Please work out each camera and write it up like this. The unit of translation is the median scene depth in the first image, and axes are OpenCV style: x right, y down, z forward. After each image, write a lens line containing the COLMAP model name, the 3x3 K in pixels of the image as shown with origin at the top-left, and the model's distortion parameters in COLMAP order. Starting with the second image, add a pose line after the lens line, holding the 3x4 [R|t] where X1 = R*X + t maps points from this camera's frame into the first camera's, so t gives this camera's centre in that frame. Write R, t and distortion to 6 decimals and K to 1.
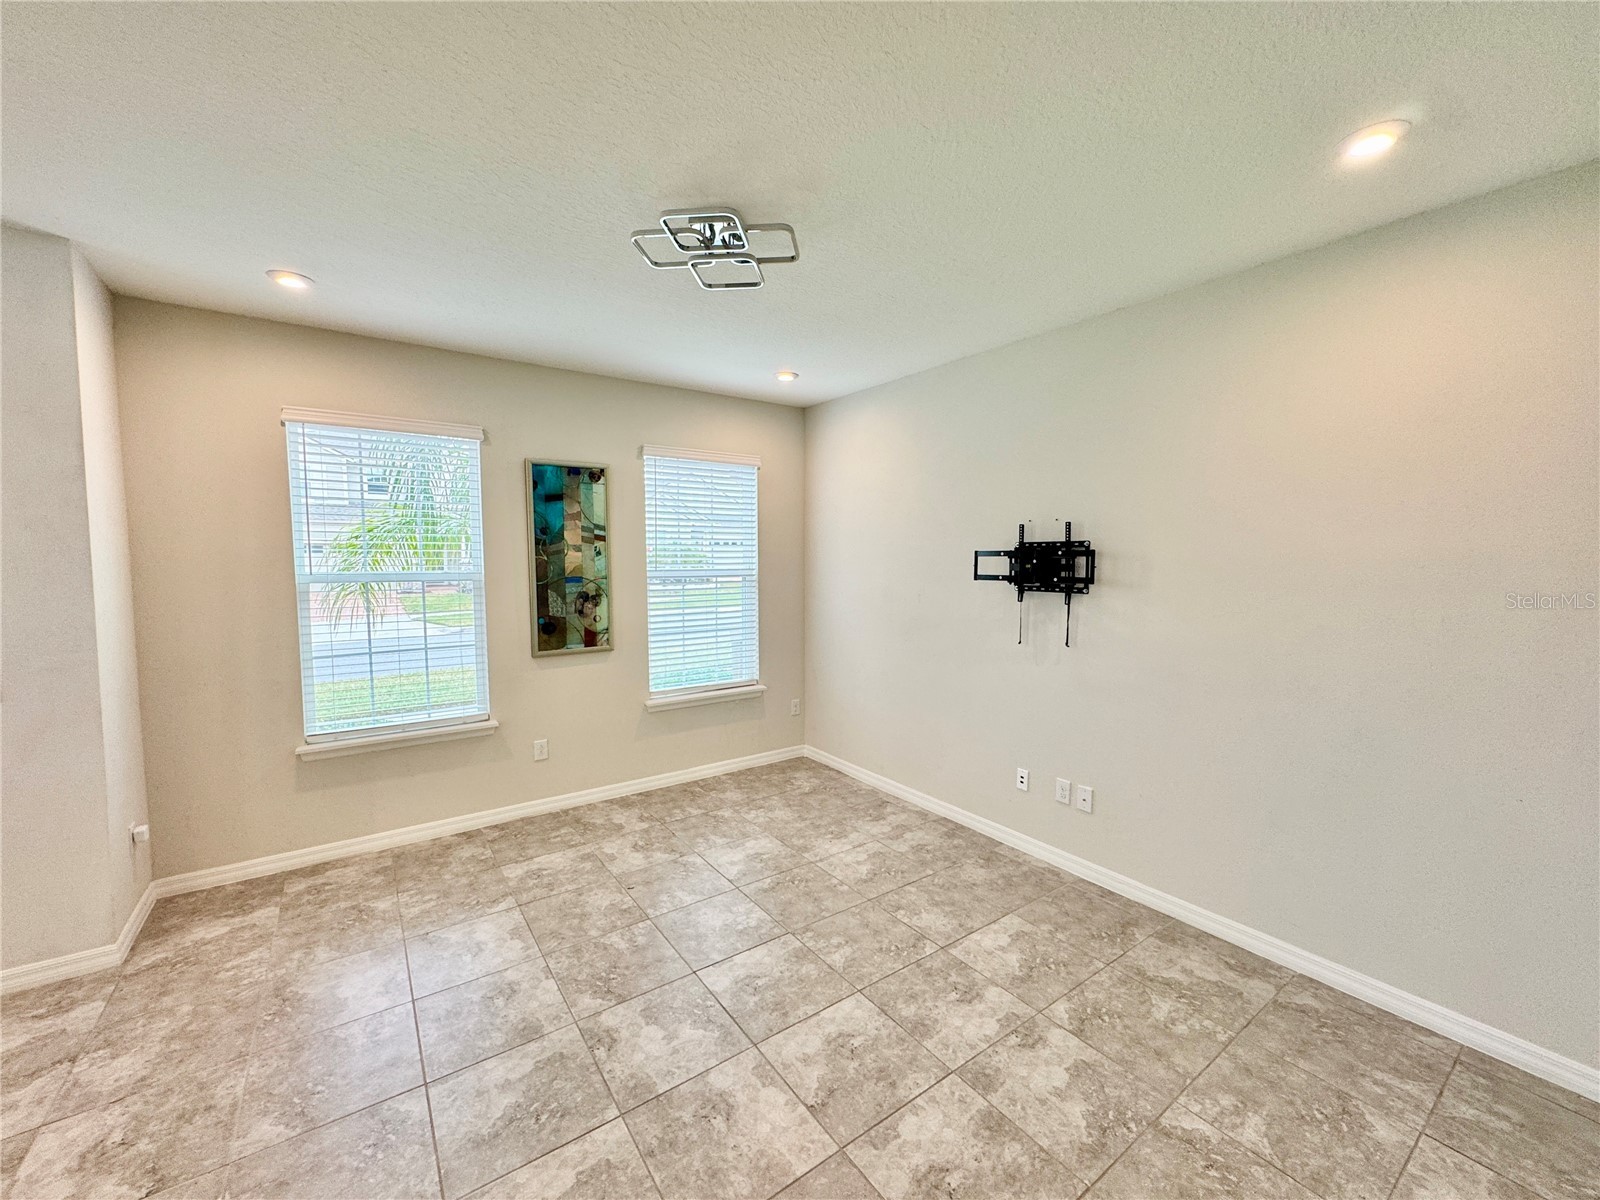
lens RADIAL K [[636.6, 0, 797.4], [0, 636.6, 598.9], [0, 0, 1]] dist [-0.003993, 0.000859]
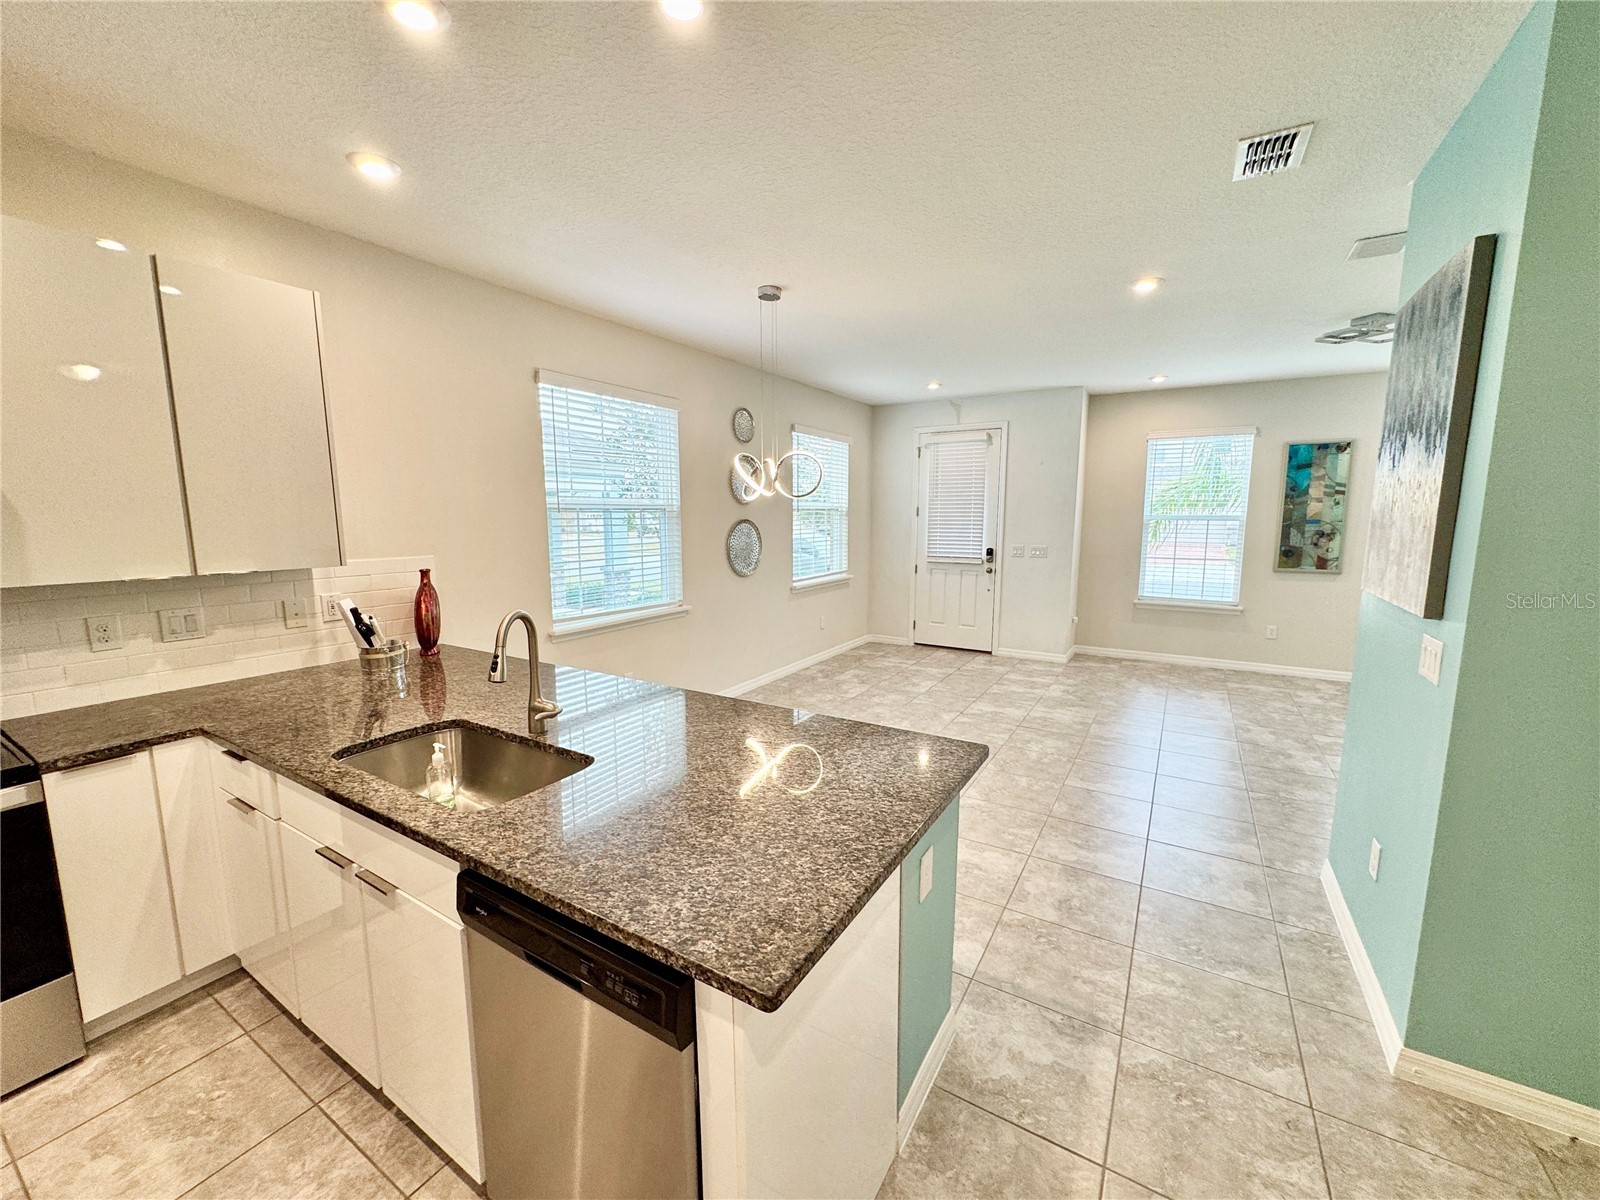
lens RADIAL K [[636.6, 0, 798.4], [0, 636.6, 600.1], [0, 0, 1]] dist [-0.003993, 0.000859]
pose [[0.394901, 0.125490, -0.910113, 0.625716], [-0.061612, 0.992015, 0.110050, 0.071121], [0.916655, 0.012615, 0.399480, -0.780902]]
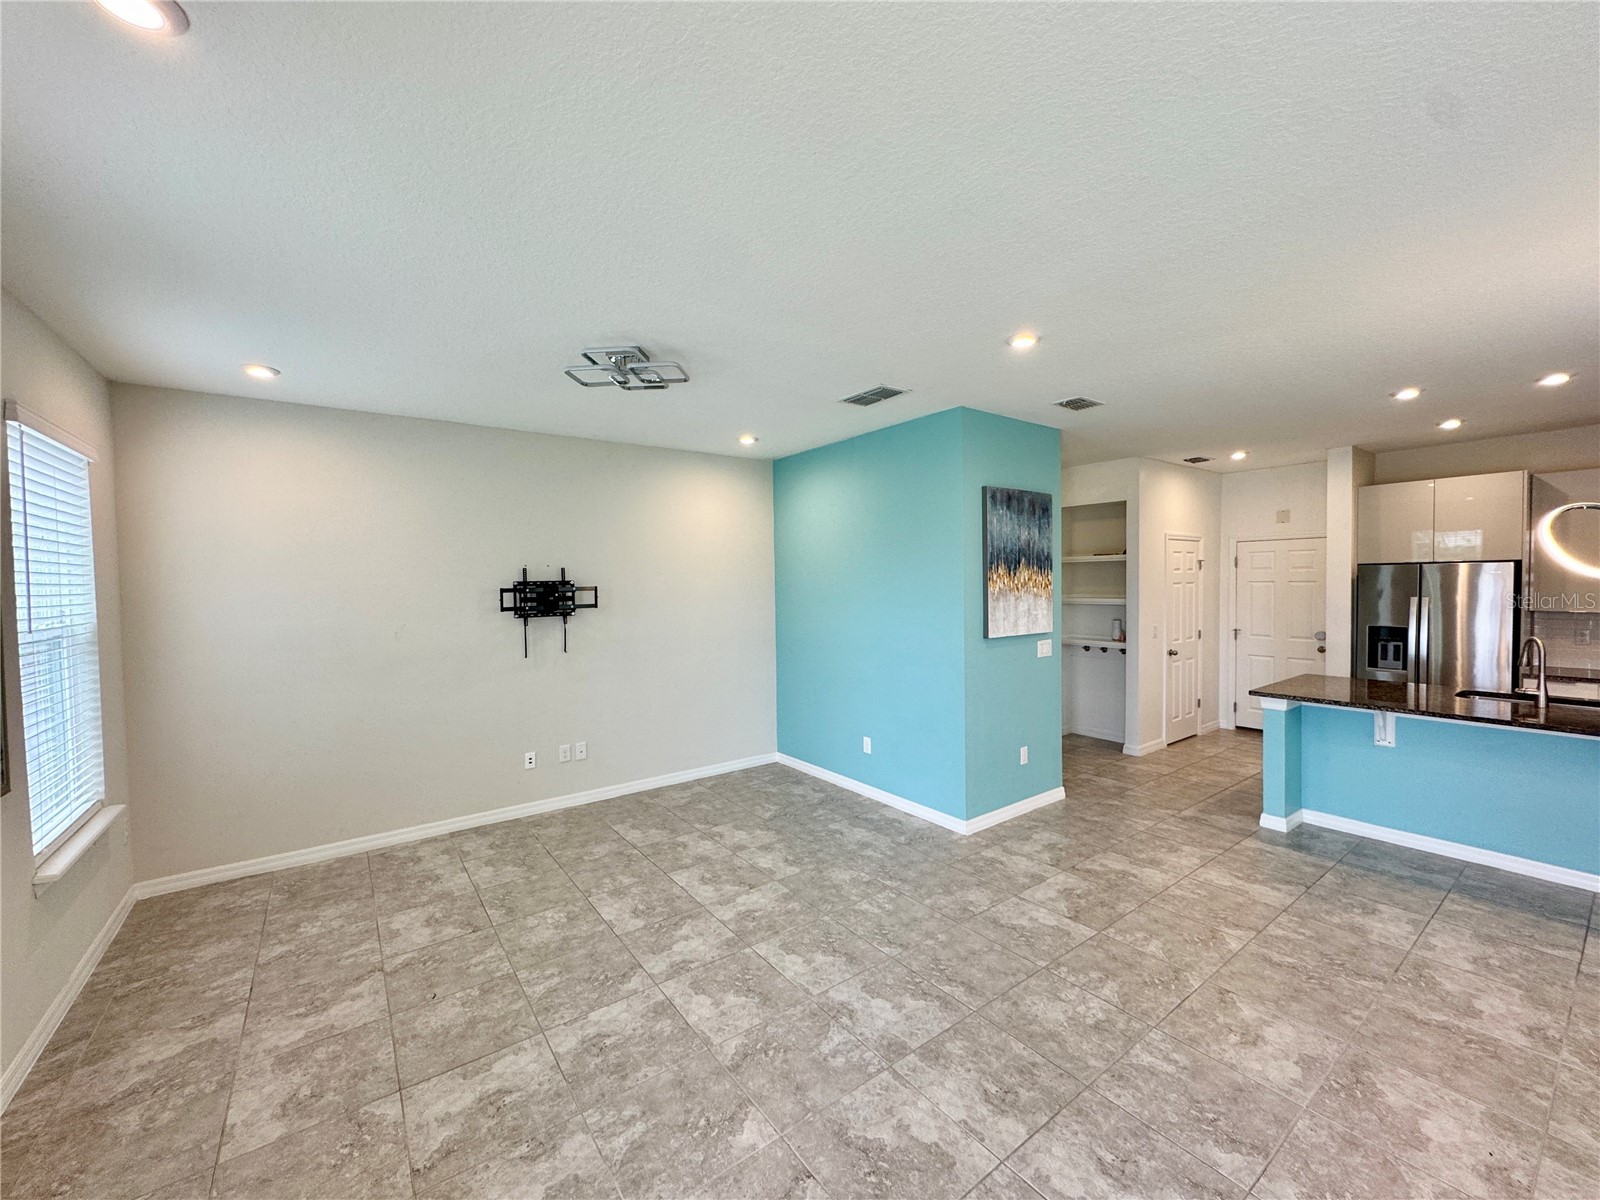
lens RADIAL K [[636.6, 0, 798.3], [0, 636.6, 600.8], [0, 0, 1]] dist [-0.003993, 0.000859]
pose [[-0.016401, -0.031657, 0.999364, -0.983676], [0.083385, 0.995974, 0.032918, -0.044020], [-0.996382, 0.083872, -0.013695, 0.446839]]
